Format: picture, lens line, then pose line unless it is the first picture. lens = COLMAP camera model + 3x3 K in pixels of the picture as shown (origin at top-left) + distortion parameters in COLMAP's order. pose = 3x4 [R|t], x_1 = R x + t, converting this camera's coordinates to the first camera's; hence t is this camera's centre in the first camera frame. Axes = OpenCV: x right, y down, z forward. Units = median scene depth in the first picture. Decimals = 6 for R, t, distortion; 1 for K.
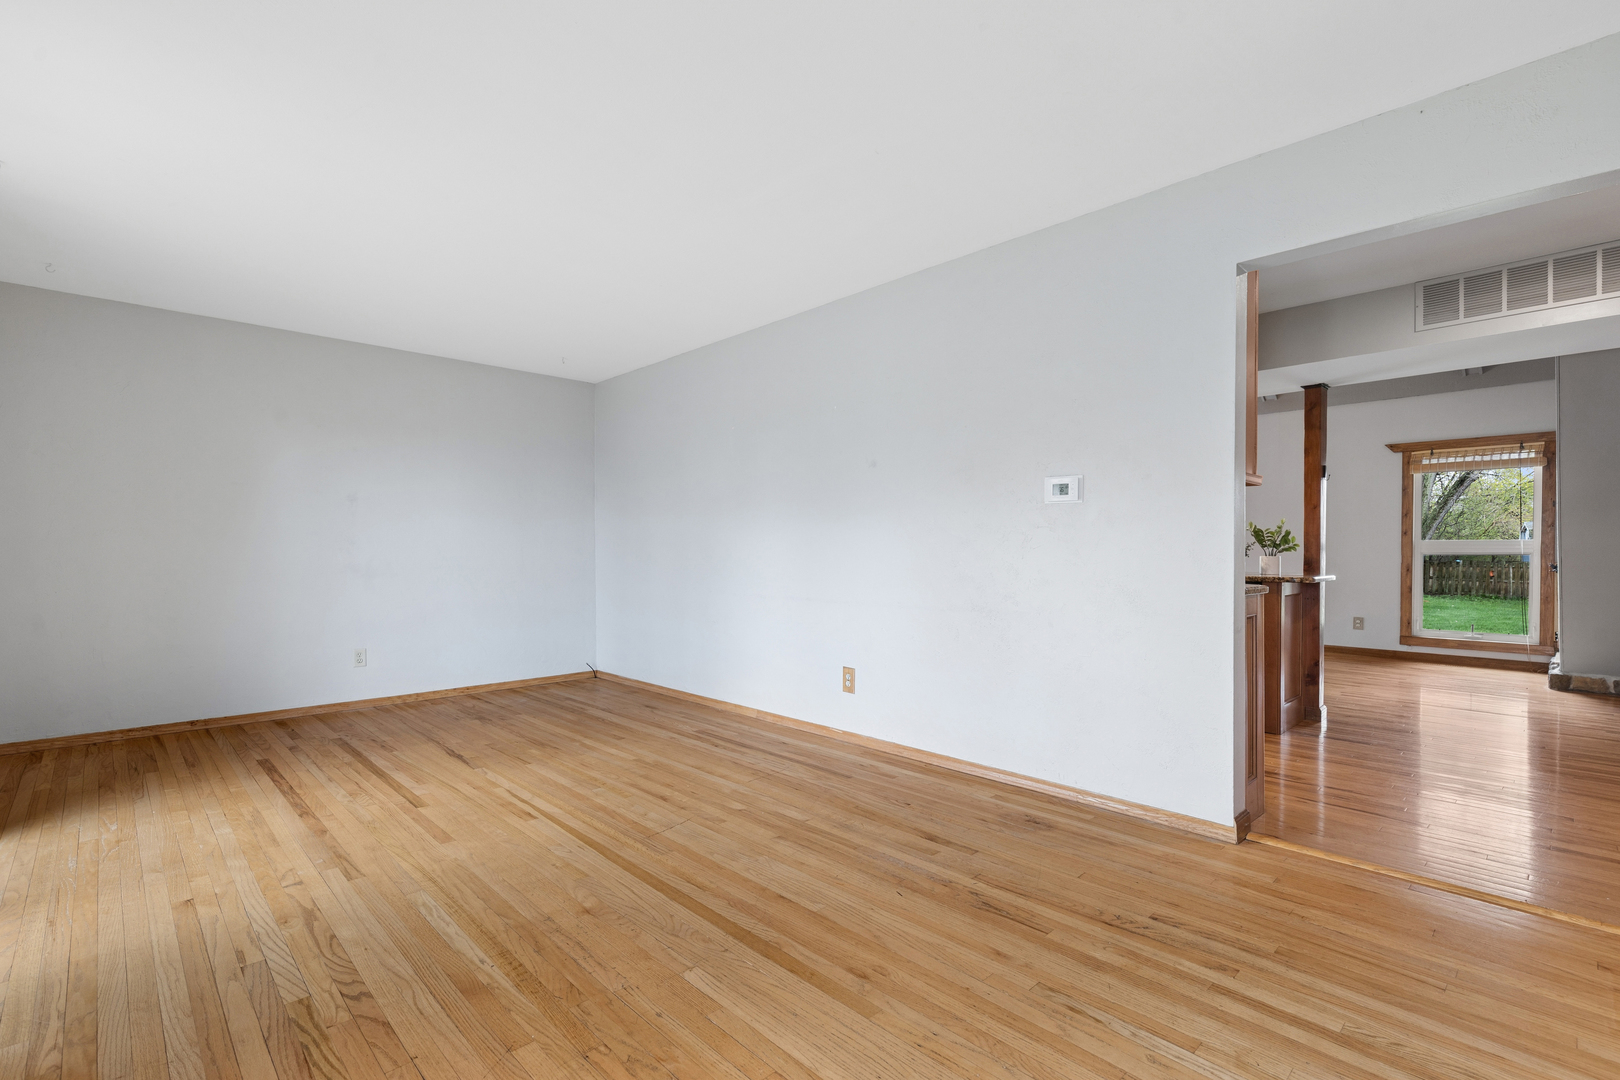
lens RADIAL K [[732.4, 0, 818.4], [0, 732.4, 555.7], [0, 0, 1]] dist [0.010880, -0.002159]
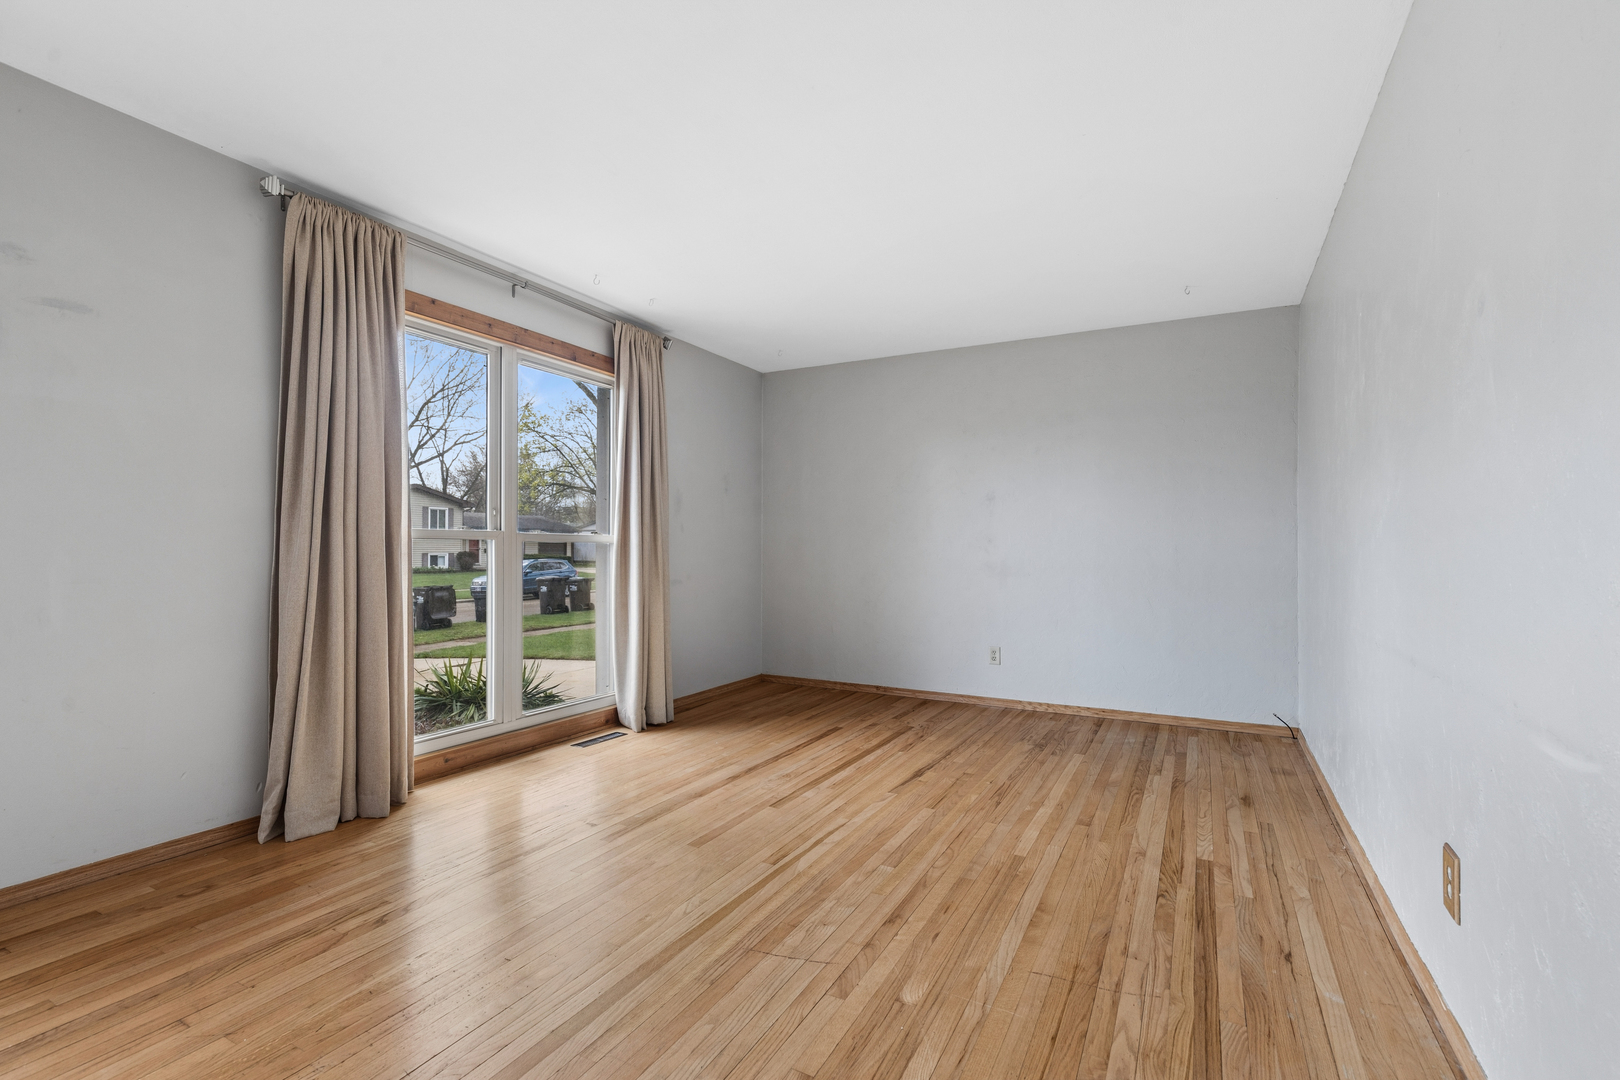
lens RADIAL K [[732.4, 0, 817.9], [0, 732.4, 541.1], [0, 0, 1]] dist [0.010880, -0.002159]
pose [[0.307607, -0.008775, -0.951473, 0.360897], [-0.010699, 0.999862, -0.012680, -0.002686], [0.951453, 0.014080, 0.307471, 0.646881]]
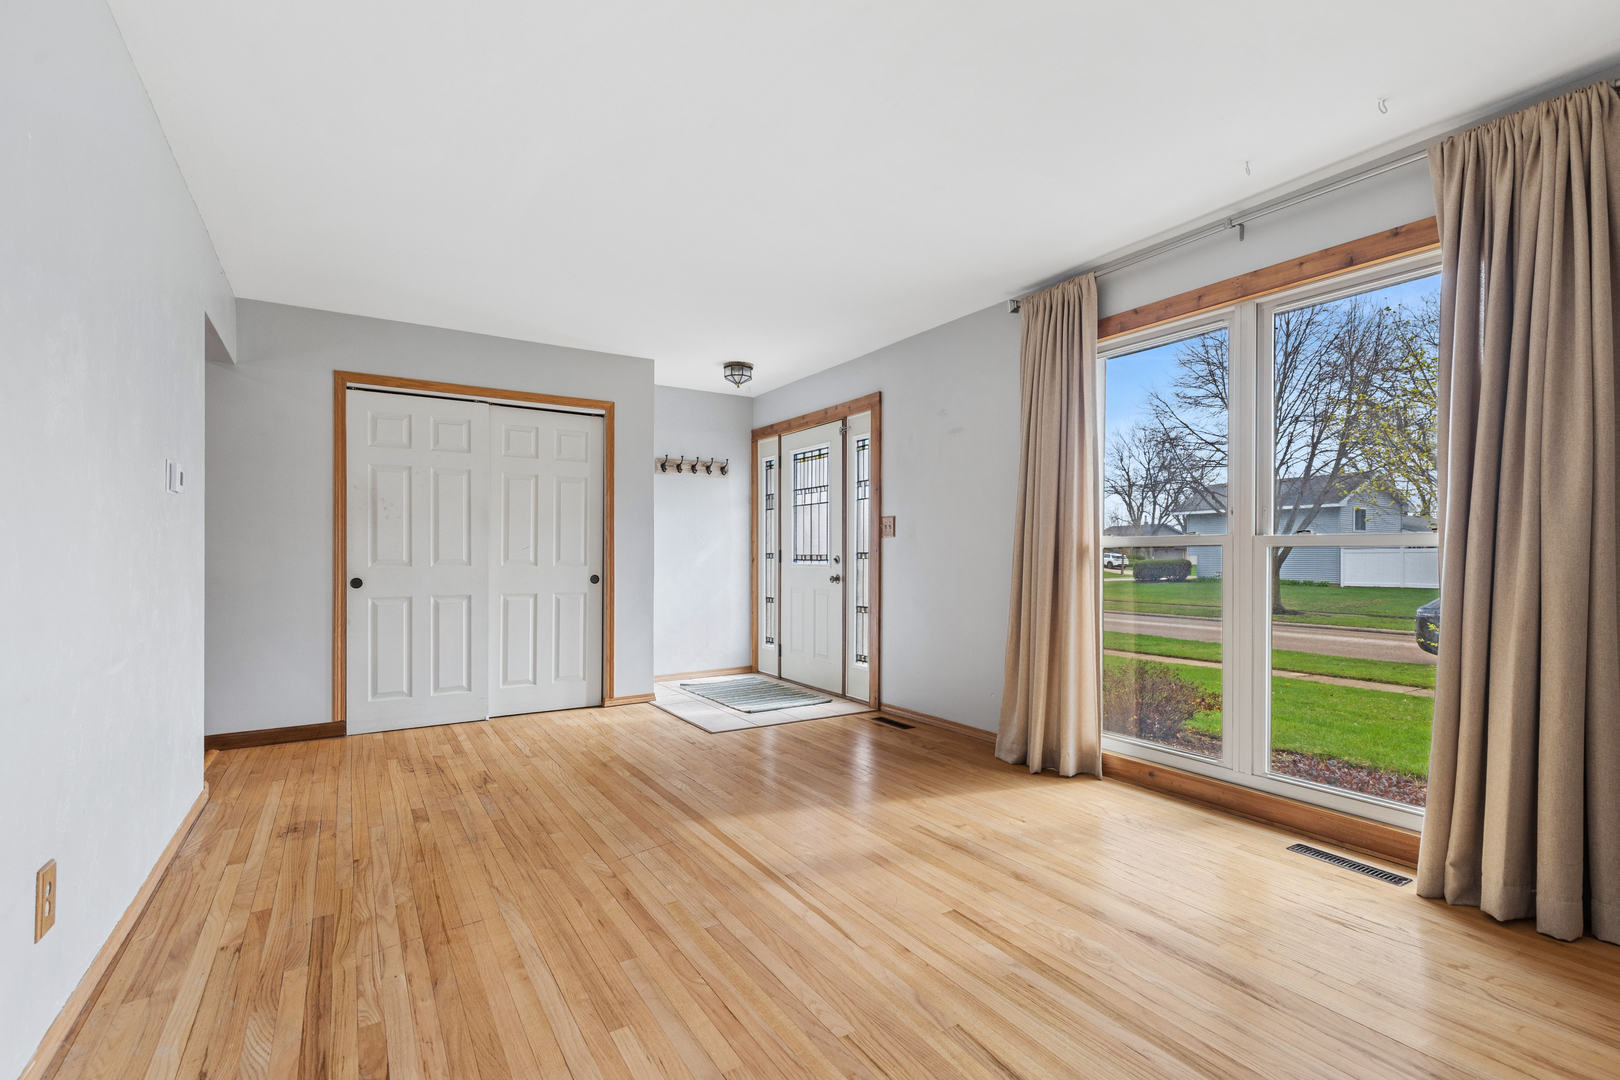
lens RADIAL K [[732.4, 0, 812.8], [0, 732.4, 543.6], [0, 0, 1]] dist [0.010880, -0.002159]
pose [[-0.977866, 0.003185, 0.209208, -0.483494], [0.001525, 0.999966, -0.008093, -0.008494], [-0.209227, -0.007595, -0.977838, 1.490753]]
